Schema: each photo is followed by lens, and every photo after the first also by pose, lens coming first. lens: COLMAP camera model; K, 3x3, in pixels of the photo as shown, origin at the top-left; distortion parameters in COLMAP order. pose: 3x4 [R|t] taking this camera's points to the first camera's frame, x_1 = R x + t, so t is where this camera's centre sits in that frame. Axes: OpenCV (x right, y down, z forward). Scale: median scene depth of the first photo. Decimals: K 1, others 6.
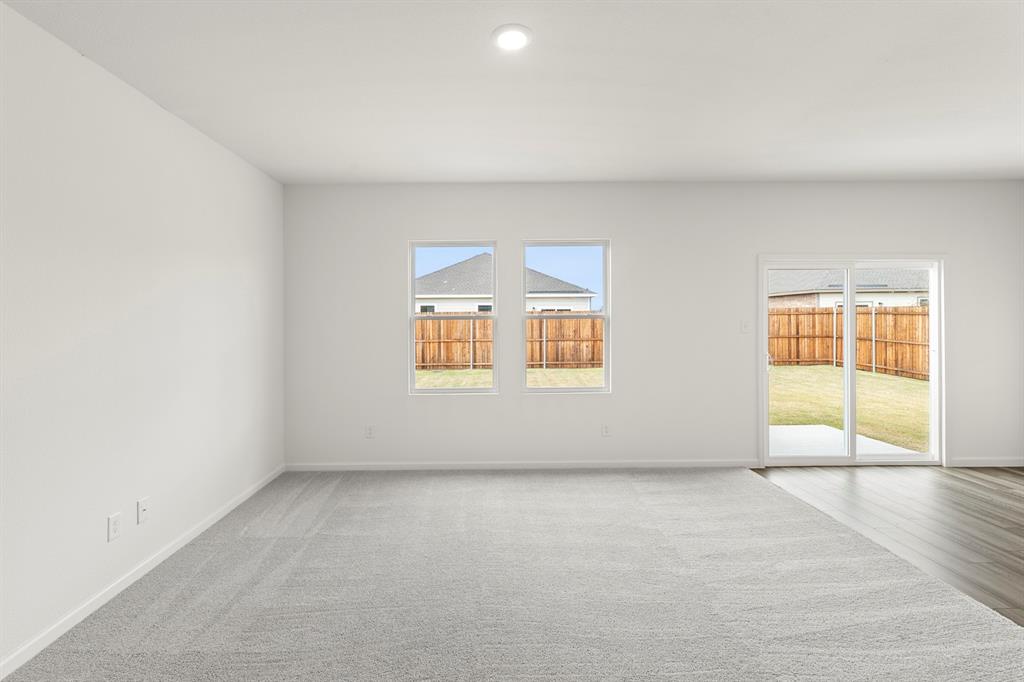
lens RADIAL K [[487.1, 0, 499.8], [0, 487.1, 323.1], [0, 0, 1]] dist [-0.000729, -0.000176]
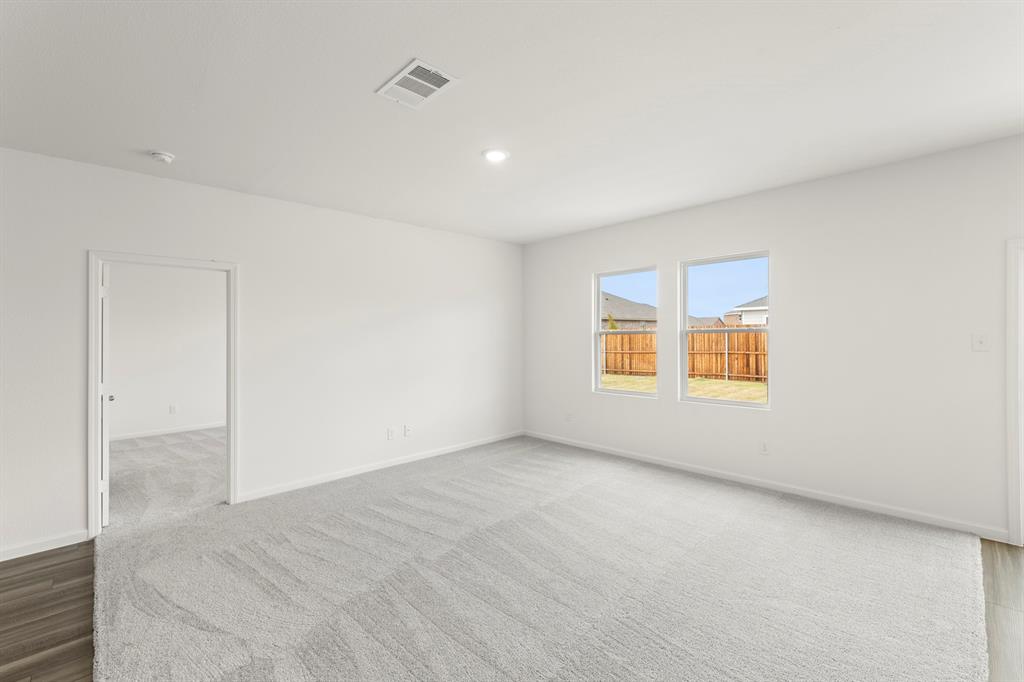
lens RADIAL K [[434.5, 0, 512.0], [0, 434.5, 341.0], [0, 0, 1]] dist [-0.000072, -0.000146]
pose [[0.685078, 0.008784, -0.728417, 0.501886], [0.001767, 0.999904, 0.013721, -0.005312], [0.728468, -0.010687, 0.684997, 0.049562]]
